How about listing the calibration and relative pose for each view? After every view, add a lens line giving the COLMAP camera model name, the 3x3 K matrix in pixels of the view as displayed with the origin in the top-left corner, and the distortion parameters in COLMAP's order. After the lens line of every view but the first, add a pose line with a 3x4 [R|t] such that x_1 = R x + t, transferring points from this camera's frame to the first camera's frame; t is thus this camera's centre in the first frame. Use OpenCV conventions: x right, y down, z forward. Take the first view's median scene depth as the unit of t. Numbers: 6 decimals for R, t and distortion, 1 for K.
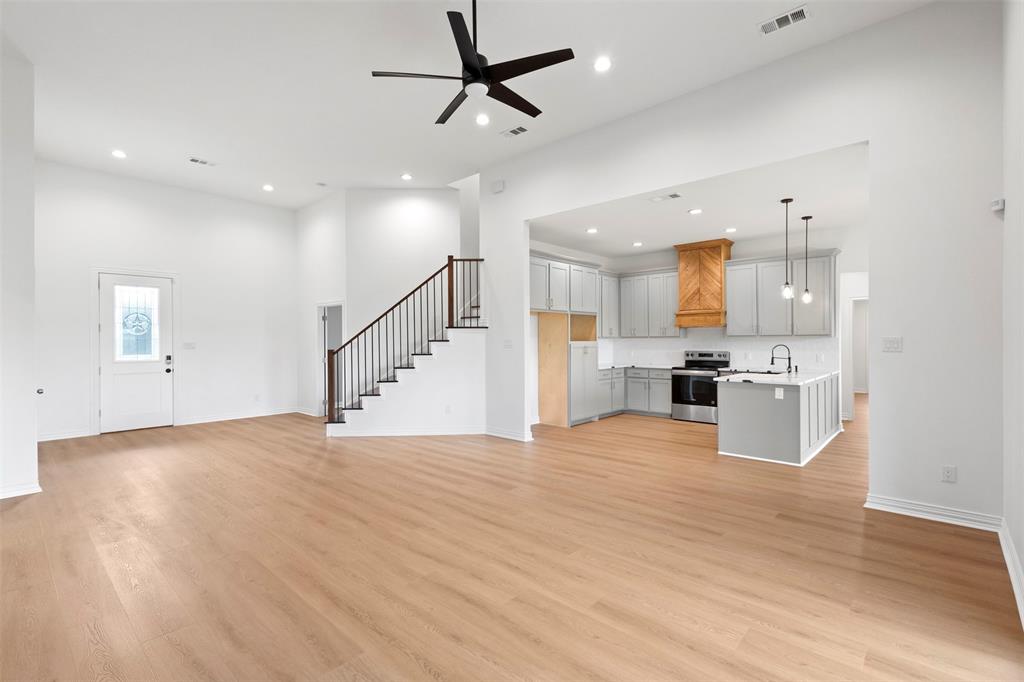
lens RADIAL K [[469.6, 0, 512.4], [0, 469.6, 340.9], [0, 0, 1]] dist [0.005248, -0.001565]
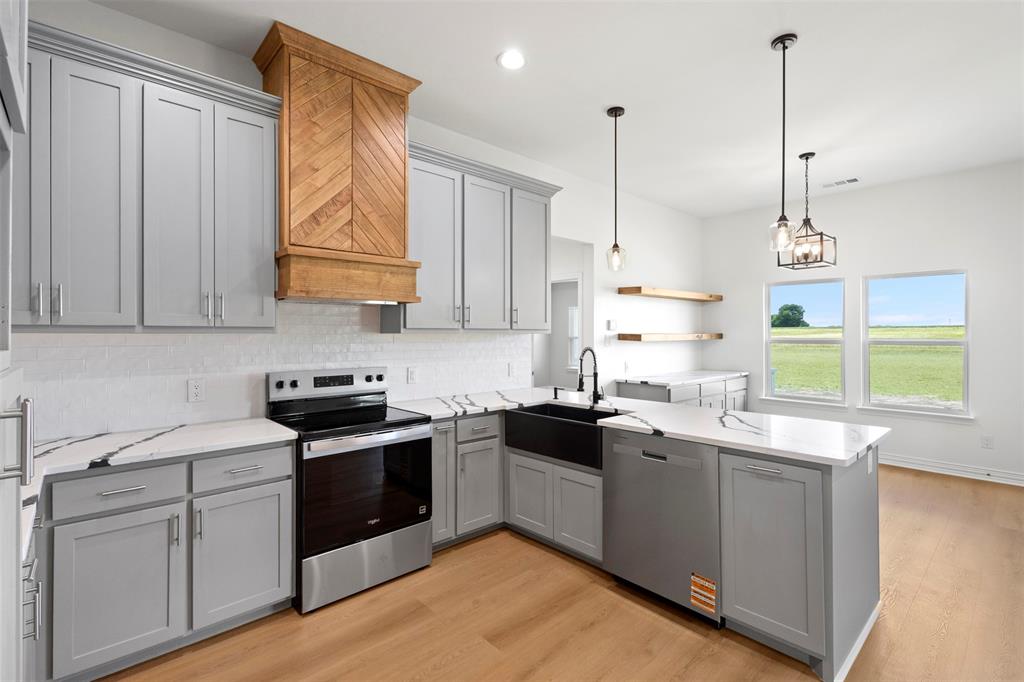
lens RADIAL K [[469.6, 0, 506.1], [0, 469.6, 332.4], [0, 0, 1]] dist [0.005248, -0.001565]
pose [[0.096157, 0.011239, 0.995303, 0.069091], [0.002054, 0.999932, -0.011490, -0.002807], [-0.995364, 0.003149, 0.096128, 0.907669]]
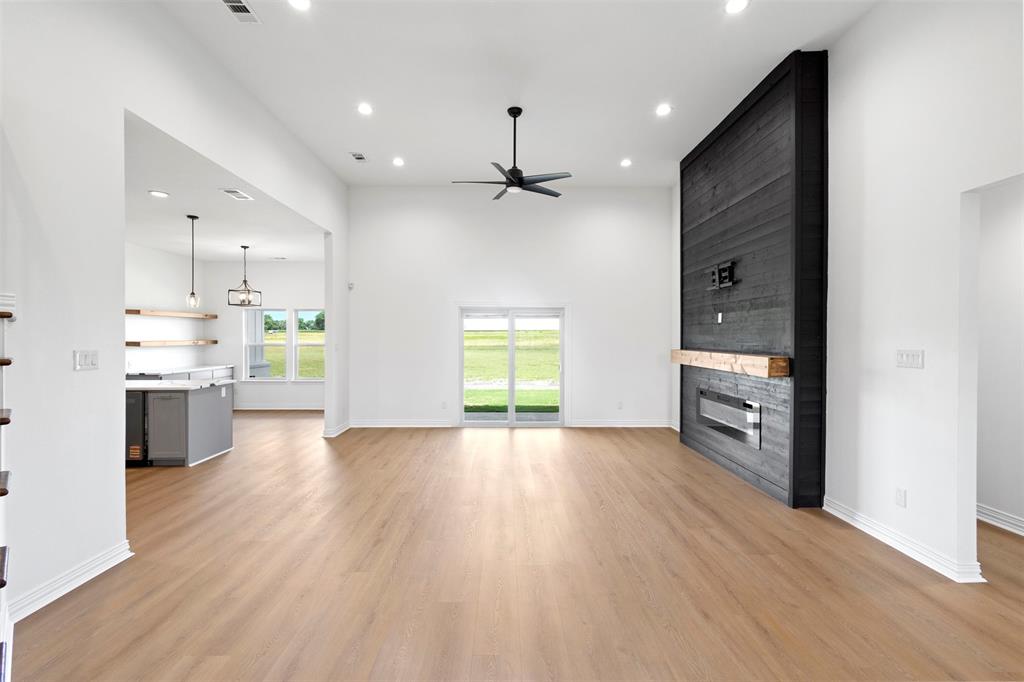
lens RADIAL K [[469.6, 0, 511.4], [0, 469.6, 336.8], [0, 0, 1]] dist [0.005248, -0.001565]
pose [[-0.685853, 0.005683, 0.727718, -0.524023], [0.005200, 0.999982, -0.002908, -0.011669], [-0.727721, 0.001790, -0.685870, 0.893604]]
